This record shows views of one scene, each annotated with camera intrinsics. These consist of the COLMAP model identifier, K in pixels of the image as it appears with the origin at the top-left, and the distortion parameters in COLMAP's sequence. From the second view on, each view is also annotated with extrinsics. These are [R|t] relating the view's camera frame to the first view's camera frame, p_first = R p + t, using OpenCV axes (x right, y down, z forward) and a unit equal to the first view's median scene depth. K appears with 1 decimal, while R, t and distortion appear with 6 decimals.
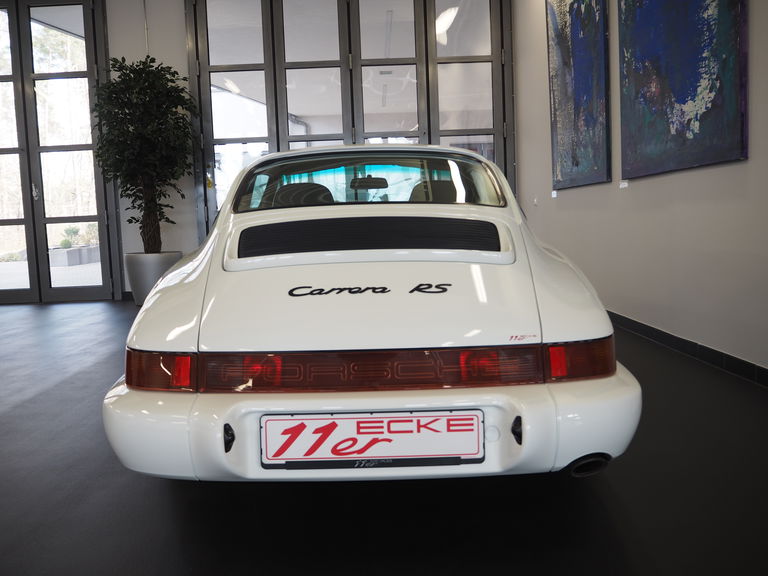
lens RADIAL K [[647.4, 0, 384.0], [0, 647.4, 288.0], [0, 0, 1]] dist [-0.098130, 0.004067]
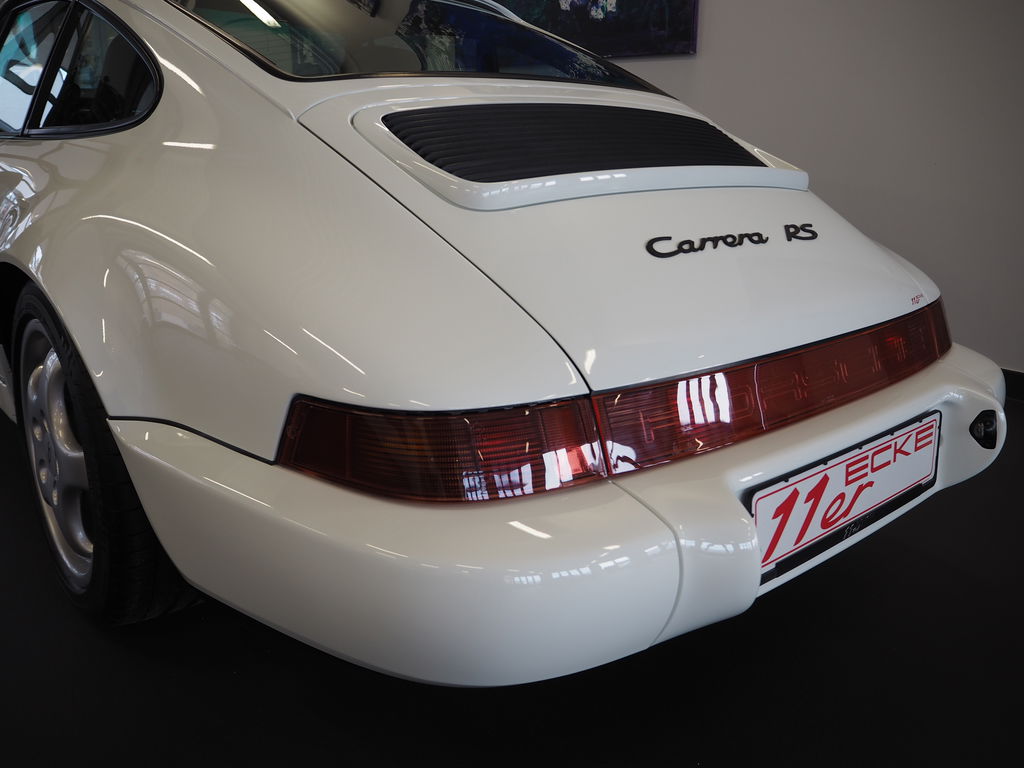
lens RADIAL K [[863.2, 0, 512.0], [0, 863.2, 384.0], [0, 0, 1]] dist [-0.098130, 0.004067]
pose [[0.768985, -0.148354, 0.621815, -0.668872], [0.029059, 0.979806, 0.197828, -0.026666], [-0.638606, -0.134057, 0.757767, 0.543905]]
